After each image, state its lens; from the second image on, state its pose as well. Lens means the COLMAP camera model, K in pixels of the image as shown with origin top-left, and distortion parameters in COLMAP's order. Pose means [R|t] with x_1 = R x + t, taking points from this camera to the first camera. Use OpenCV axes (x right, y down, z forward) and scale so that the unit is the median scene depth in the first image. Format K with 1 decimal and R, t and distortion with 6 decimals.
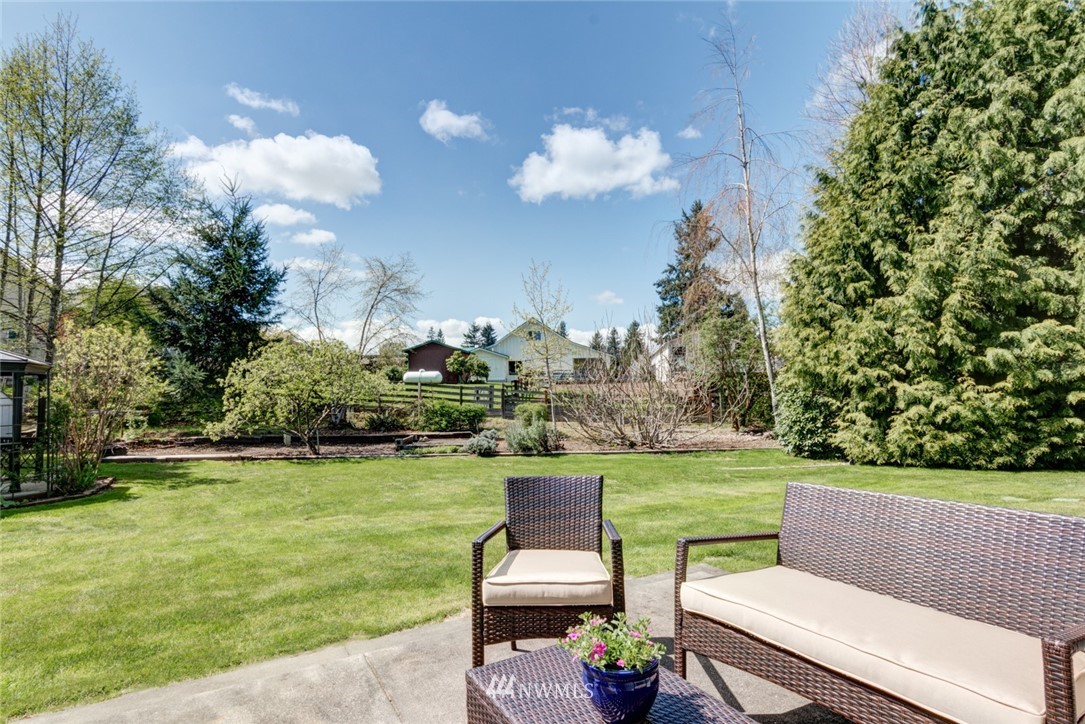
lens RADIAL K [[548.9, 0, 542.5], [0, 548.9, 362.0], [0, 0, 1]] dist [-0.000370, 0.001255]
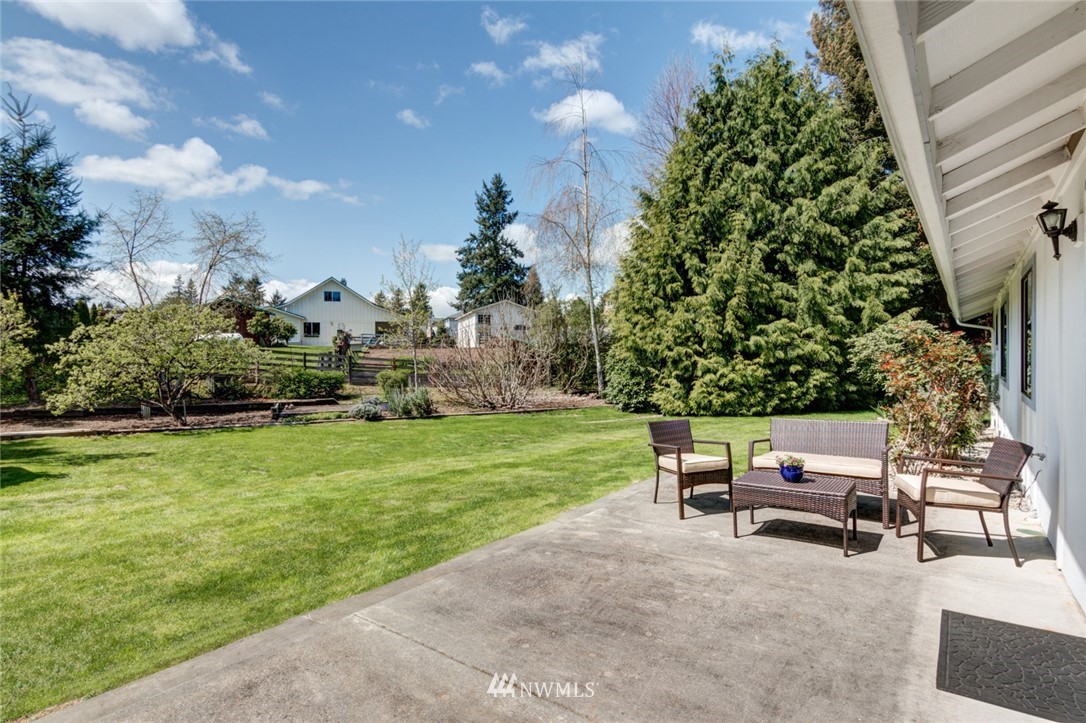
lens RADIAL K [[549.4, 0, 543.0], [0, 549.4, 361.5], [0, 0, 1]] dist [-0.000370, 0.001255]
pose [[0.922710, 0.004375, 0.385471, -0.250851], [-0.030315, 0.997662, 0.061242, -0.025582], [-0.384302, -0.068194, 0.920686, -0.144294]]
